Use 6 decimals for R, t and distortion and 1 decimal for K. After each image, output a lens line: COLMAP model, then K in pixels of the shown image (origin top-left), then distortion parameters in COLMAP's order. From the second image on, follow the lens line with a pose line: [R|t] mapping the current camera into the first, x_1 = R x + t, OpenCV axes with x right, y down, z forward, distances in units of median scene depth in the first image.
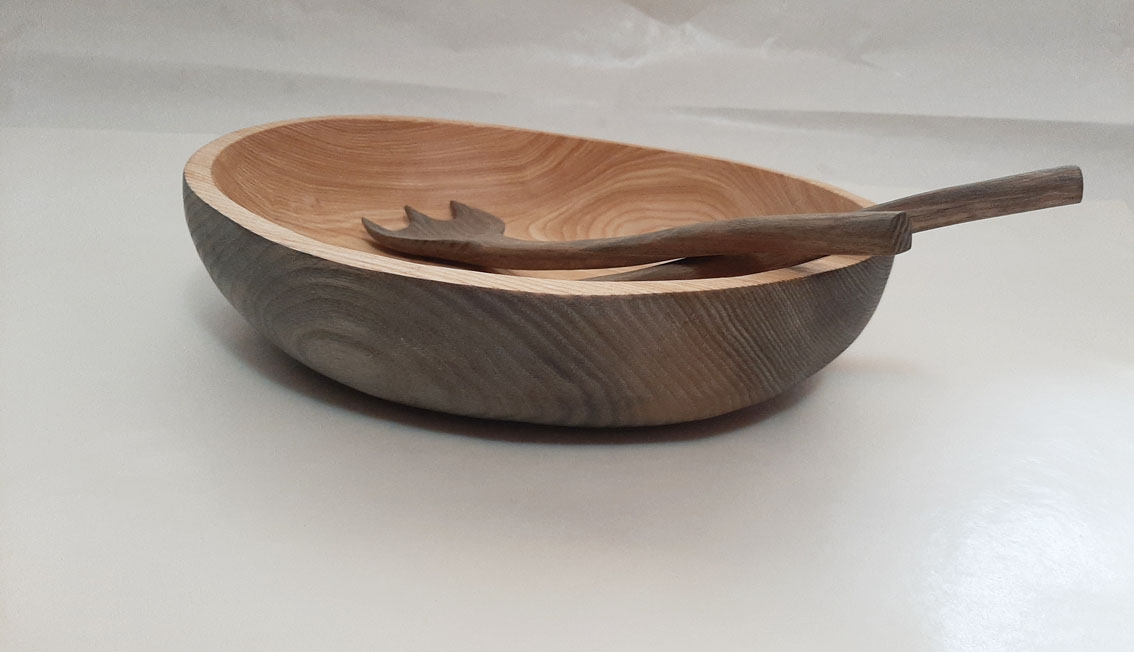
lens RADIAL K [[923.4, 0, 567.0], [0, 923.4, 326.0], [0, 0, 1]] dist [0.063623, -0.003848]
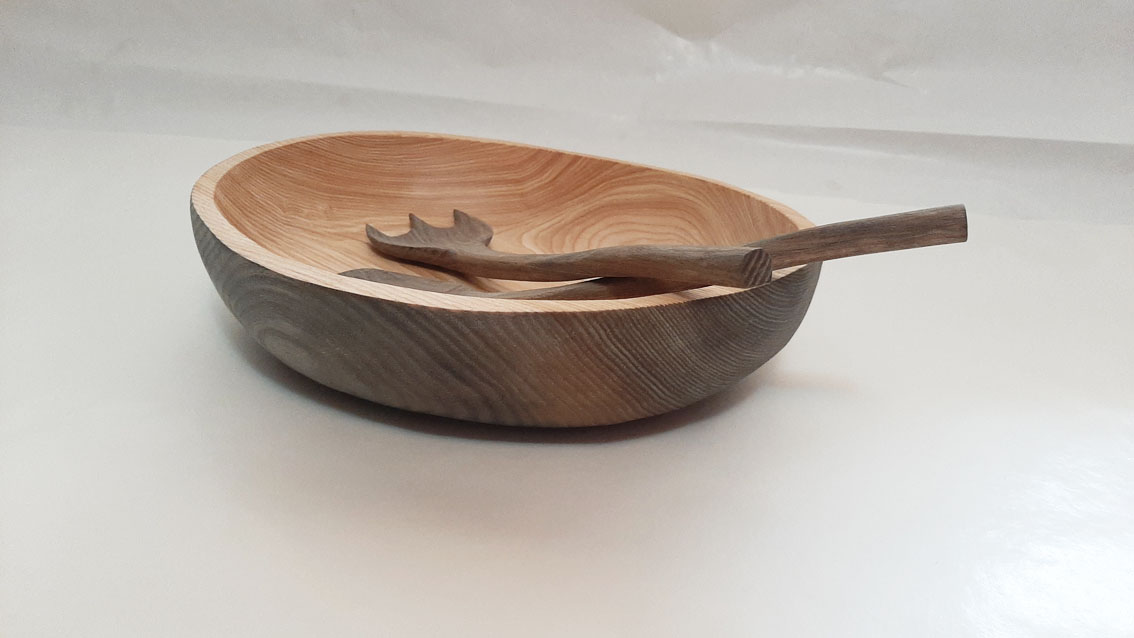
lens RADIAL K [[890.5, 0, 561.6], [0, 890.5, 325.7], [0, 0, 1]] dist [0.132639, -0.299747]
pose [[0.986172, 0.049683, -0.158102, 0.200516], [-0.046593, 0.998645, 0.023196, -0.030522], [0.159040, -0.015509, 0.987150, -0.045231]]
